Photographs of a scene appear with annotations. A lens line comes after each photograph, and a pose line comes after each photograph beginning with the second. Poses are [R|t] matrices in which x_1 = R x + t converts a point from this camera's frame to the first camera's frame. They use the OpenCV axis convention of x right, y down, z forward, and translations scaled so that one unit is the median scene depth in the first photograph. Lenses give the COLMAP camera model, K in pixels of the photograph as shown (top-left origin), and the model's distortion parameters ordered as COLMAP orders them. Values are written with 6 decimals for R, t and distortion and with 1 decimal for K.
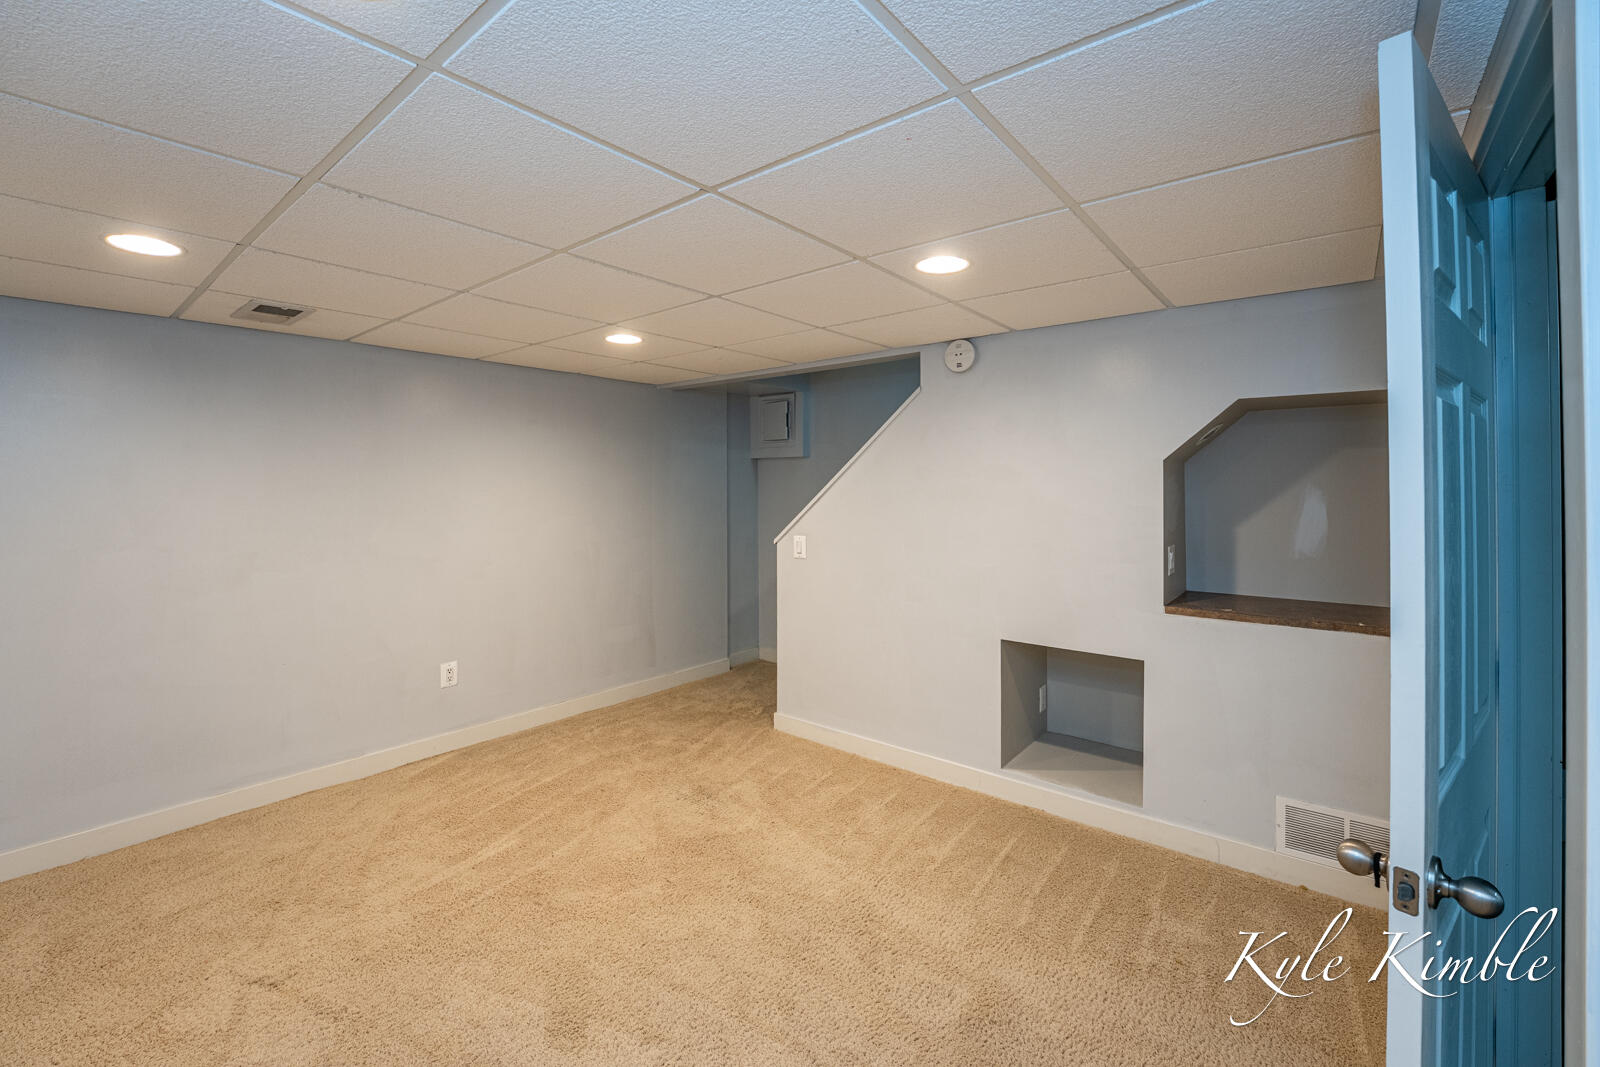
lens RADIAL K [[662.8, 0, 794.1], [0, 662.8, 485.1], [0, 0, 1]] dist [-0.017751, 0.000171]
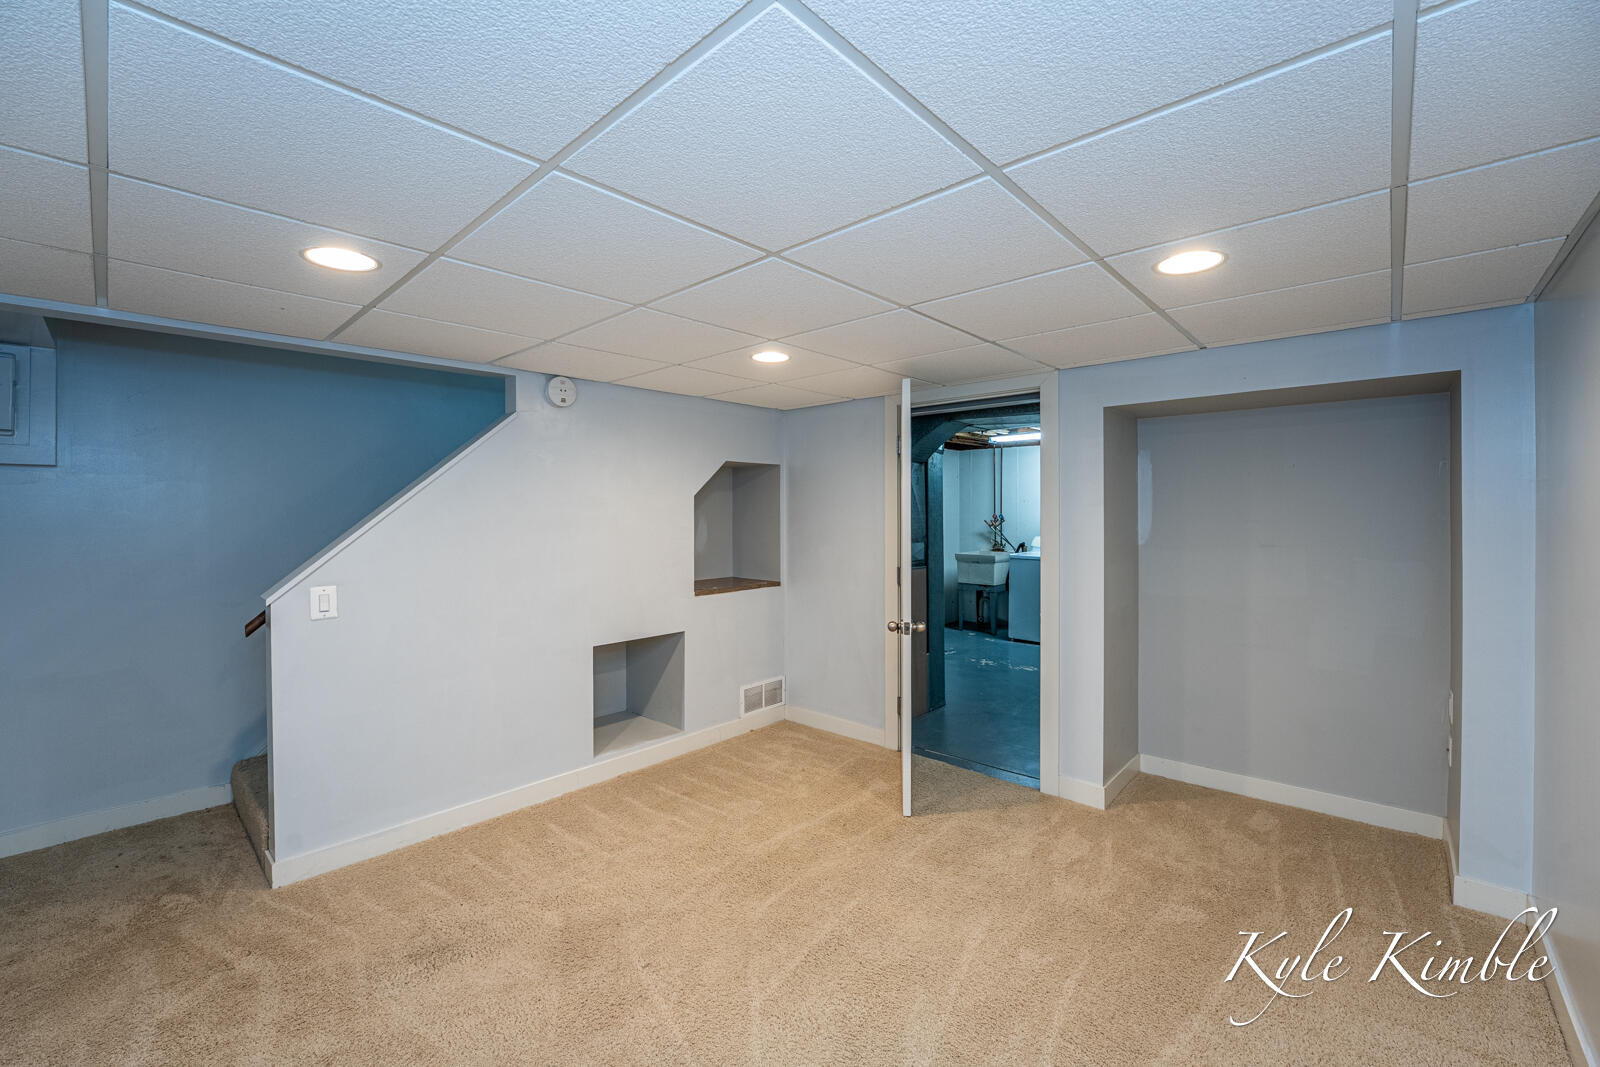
lens RADIAL K [[662.8, 0, 790.9], [0, 662.8, 510.9], [0, 0, 1]] dist [-0.017751, 0.000171]
pose [[0.075997, -0.004409, 0.997098, -0.807106], [0.003124, 0.999986, 0.004183, -0.006362], [-0.997103, 0.002797, 0.076010, 0.566473]]
